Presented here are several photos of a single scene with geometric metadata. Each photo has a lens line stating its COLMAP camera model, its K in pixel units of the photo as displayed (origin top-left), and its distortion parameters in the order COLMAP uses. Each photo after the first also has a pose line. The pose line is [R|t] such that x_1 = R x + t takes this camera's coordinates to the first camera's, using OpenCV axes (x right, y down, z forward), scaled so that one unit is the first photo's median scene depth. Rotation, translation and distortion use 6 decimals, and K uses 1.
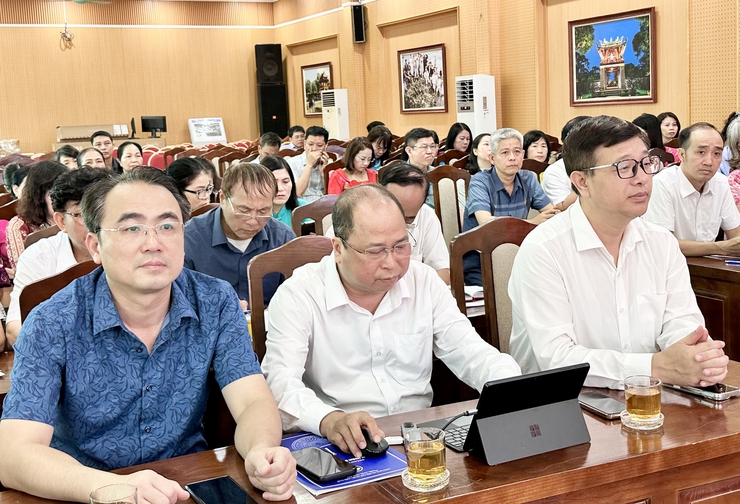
lens RADIAL K [[994.8, 0, 367.9], [0, 994.8, 225.1], [0, 0, 1]] dist [0.250920, -0.028258]
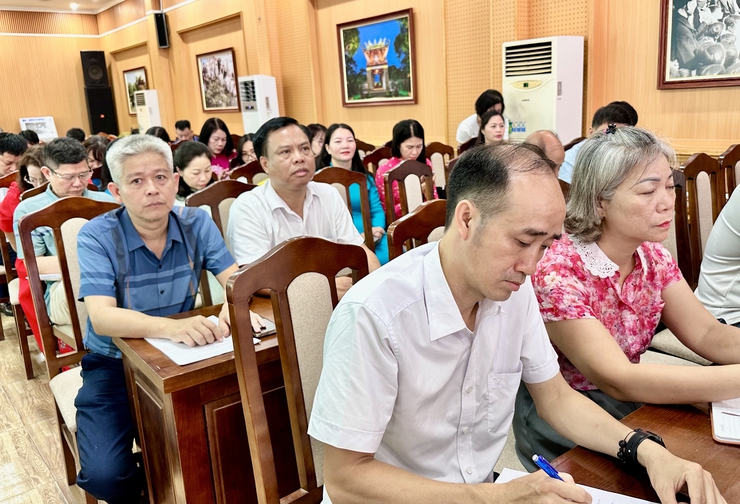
lens RADIAL K [[607.0, 0, 370.0], [0, 607.0, 252.0], [0, 0, 1]] dist [-0.006811, -0.005939]
pose [[0.982598, -0.037182, 0.181988, 0.091522], [0.016728, 0.993492, 0.112663, -0.031696], [-0.184992, -0.107658, 0.976825, 0.301468]]
